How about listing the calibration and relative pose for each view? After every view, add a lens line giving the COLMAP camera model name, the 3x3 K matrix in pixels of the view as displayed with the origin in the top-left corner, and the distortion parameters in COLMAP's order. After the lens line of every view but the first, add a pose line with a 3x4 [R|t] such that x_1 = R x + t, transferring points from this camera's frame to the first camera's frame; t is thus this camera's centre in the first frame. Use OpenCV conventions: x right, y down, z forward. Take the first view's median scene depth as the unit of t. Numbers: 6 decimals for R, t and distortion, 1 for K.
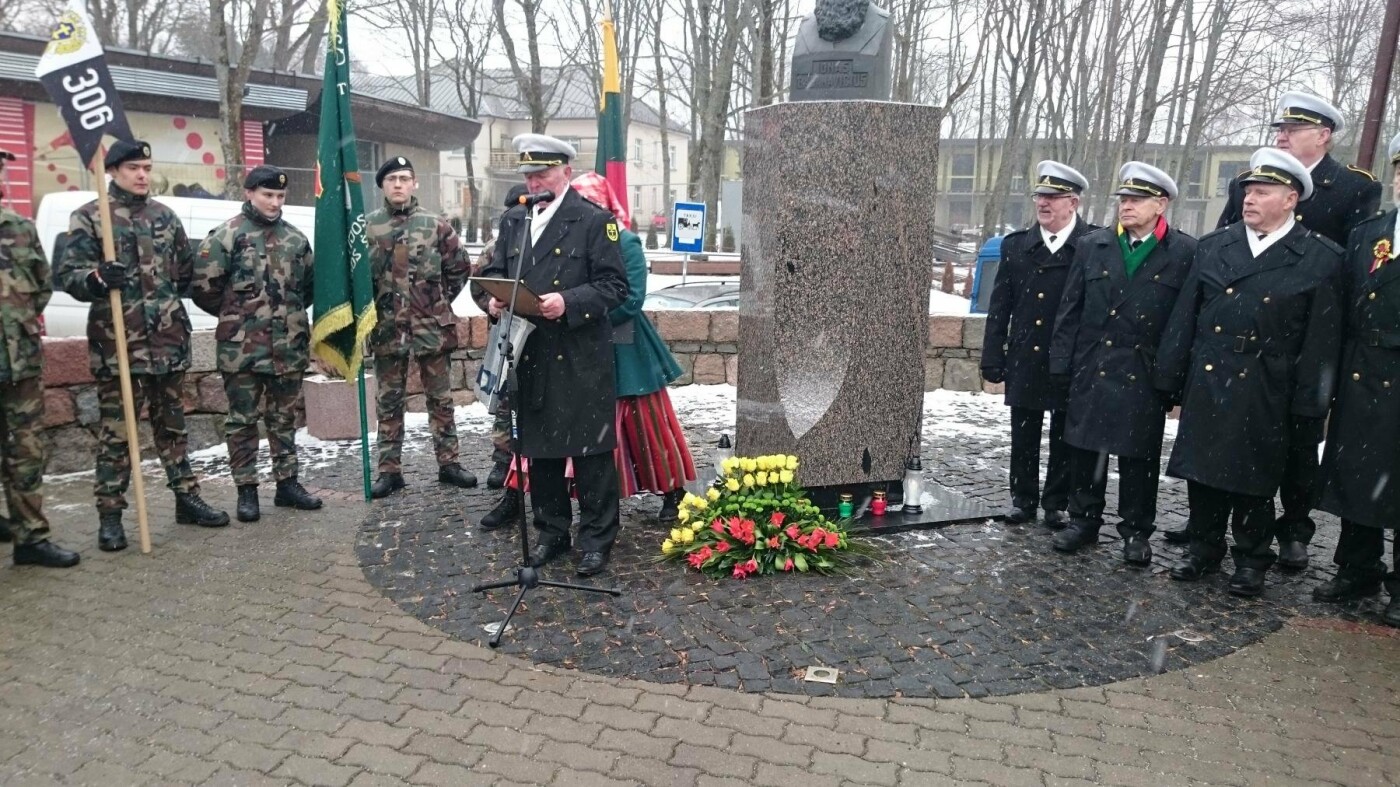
lens RADIAL K [[1015.9, 0, 684.2], [0, 1015.9, 414.6], [0, 0, 1]] dist [-0.015409, 0.012691]
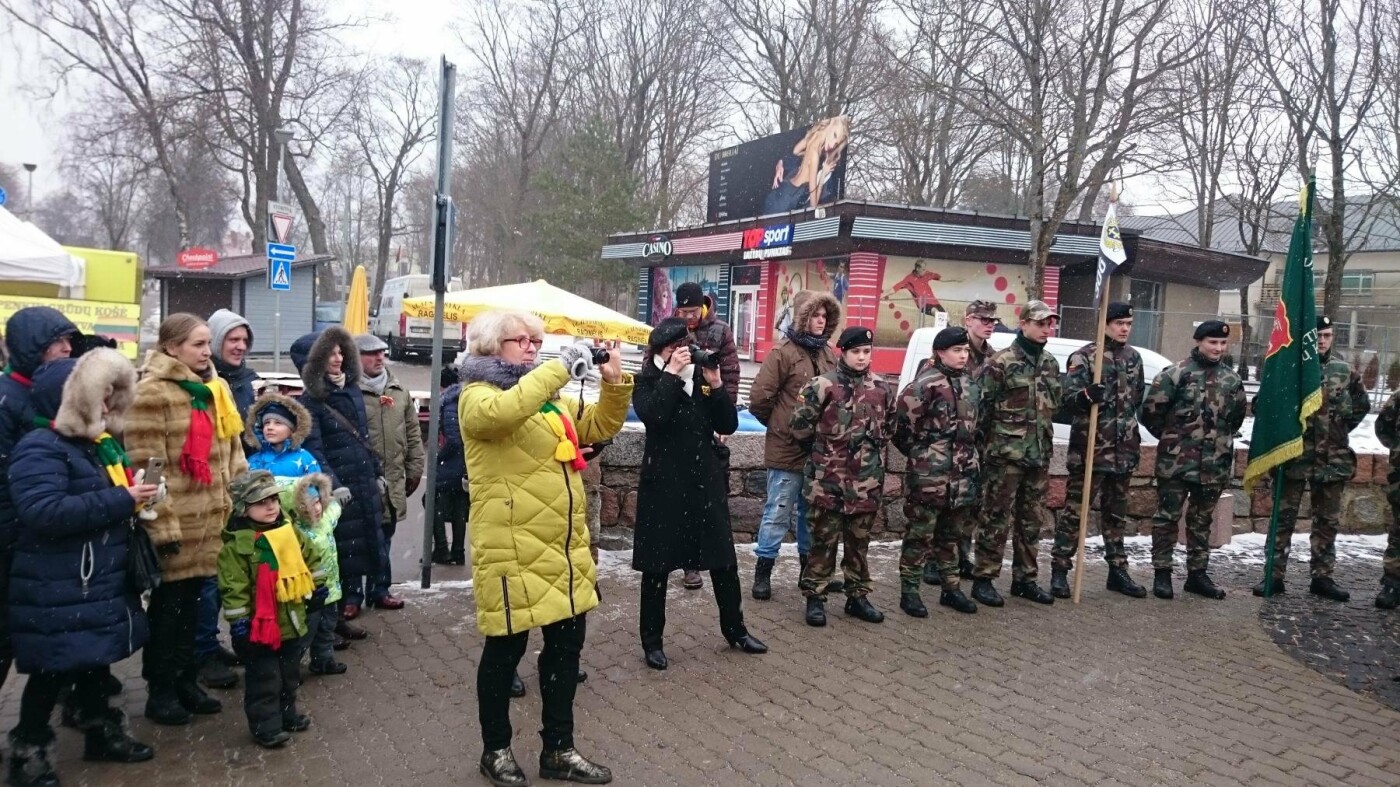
lens RADIAL K [[1015.9, 0, 724.7], [0, 1015.9, 398.1], [0, 0, 1]] dist [-0.015409, 0.012691]
pose [[0.796245, 0.056849, -0.602297, -0.113444], [-0.142061, 0.985307, -0.094806, 0.060432], [0.588058, 0.161052, 0.792622, -0.372647]]
